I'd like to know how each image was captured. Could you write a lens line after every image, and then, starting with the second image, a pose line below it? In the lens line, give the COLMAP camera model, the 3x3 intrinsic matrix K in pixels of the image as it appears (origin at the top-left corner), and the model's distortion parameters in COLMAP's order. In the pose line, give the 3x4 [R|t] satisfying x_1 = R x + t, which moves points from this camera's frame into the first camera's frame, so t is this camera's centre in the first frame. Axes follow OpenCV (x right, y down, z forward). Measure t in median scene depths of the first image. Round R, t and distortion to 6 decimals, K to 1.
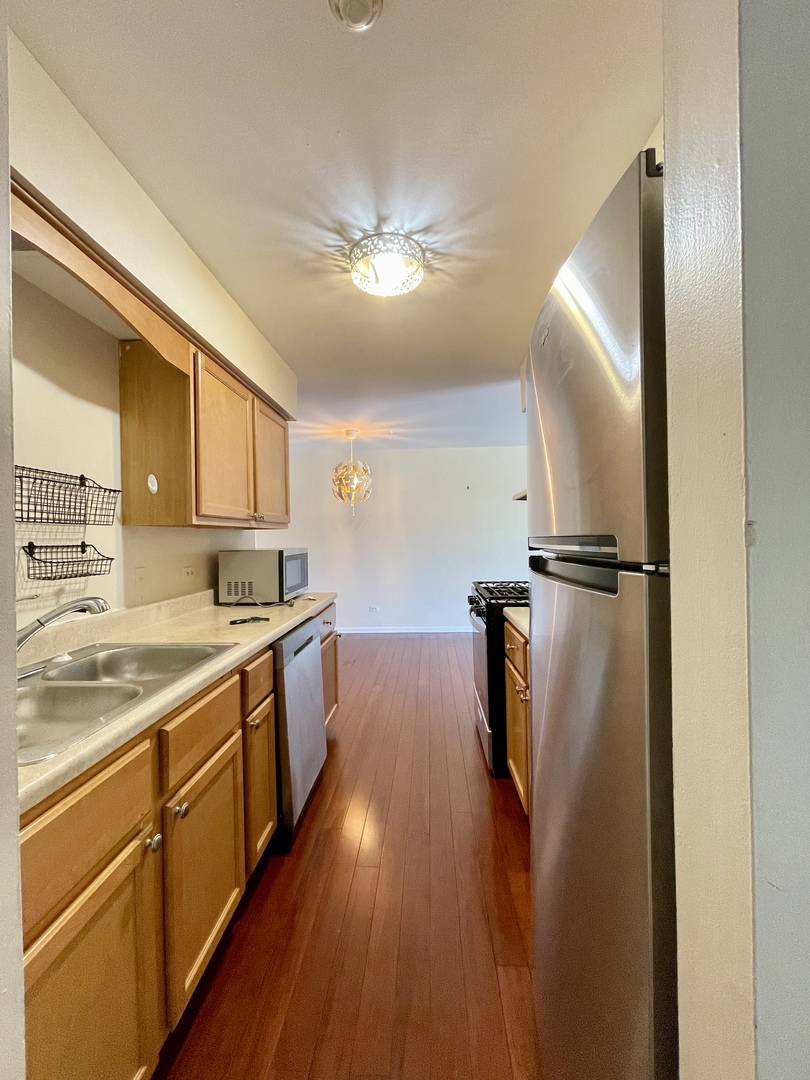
lens RADIAL K [[433.2, 0, 405.5], [0, 433.2, 538.2], [0, 0, 1]] dist [0.000057, 0.001504]
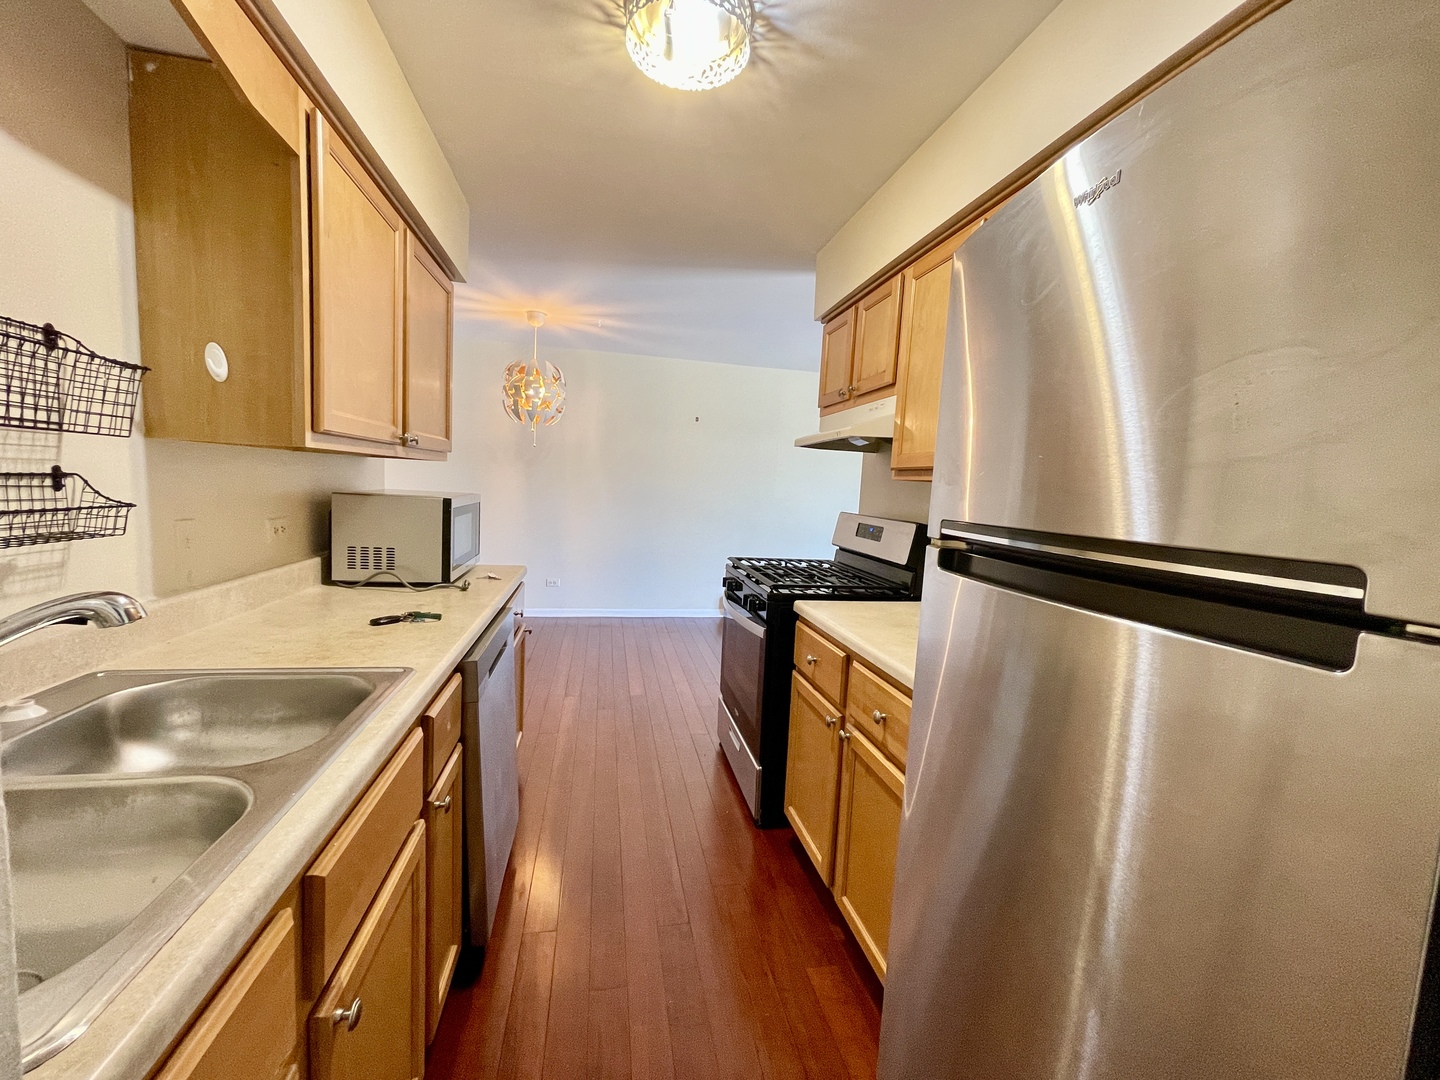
lens RADIAL K [[577.6, 0, 720.6], [0, 577.6, 541.2], [0, 0, 1]] dist [0.000057, 0.001504]
pose [[0.966459, 0.044222, 0.252987, -0.162425], [-0.069263, 0.993444, 0.090945, -0.016482], [-0.247307, -0.105417, 0.963186, 0.160583]]
